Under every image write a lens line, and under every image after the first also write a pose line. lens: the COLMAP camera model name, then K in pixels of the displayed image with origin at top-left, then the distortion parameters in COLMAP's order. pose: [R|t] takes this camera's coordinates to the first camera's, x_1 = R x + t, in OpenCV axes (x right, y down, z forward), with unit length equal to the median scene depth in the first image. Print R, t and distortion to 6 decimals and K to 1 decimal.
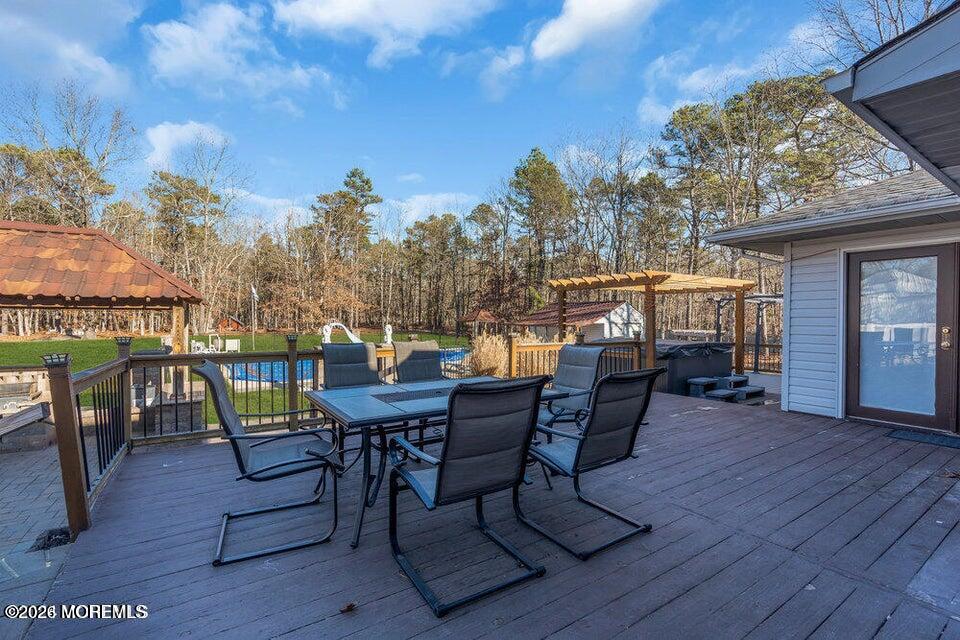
lens RADIAL K [[425.3, 0, 484.3], [0, 425.3, 320.4], [0, 0, 1]] dist [0.000676, -0.000540]
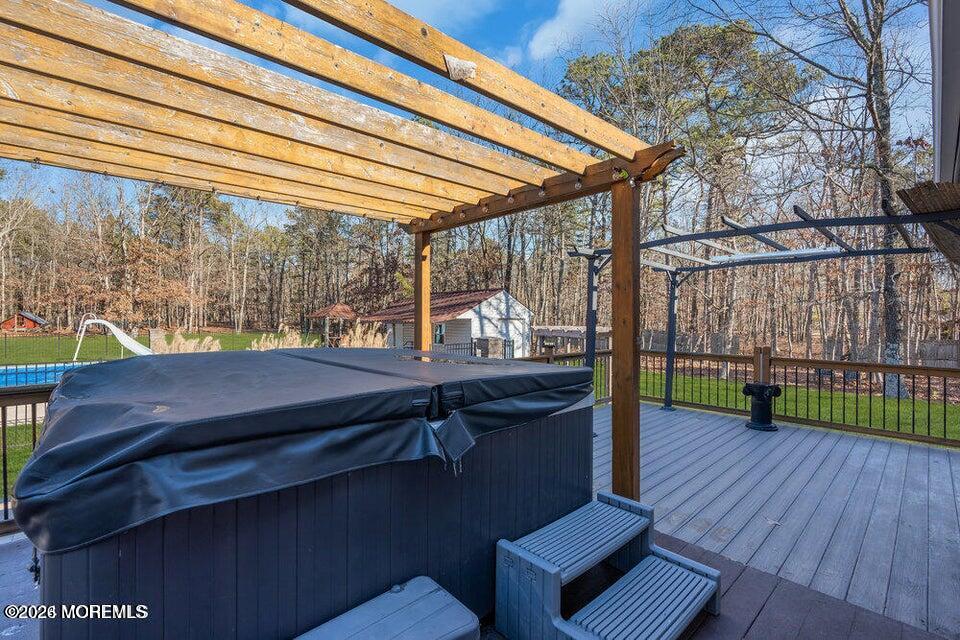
lens RADIAL K [[425.3, 0, 475.7], [0, 425.3, 315.6], [0, 0, 1]] dist [0.000676, -0.000540]
pose [[0.987888, -0.000723, 0.155165, 0.171426], [0.002185, 0.999955, -0.009253, 0.008240], [-0.155152, 0.009480, 0.987845, 0.275951]]
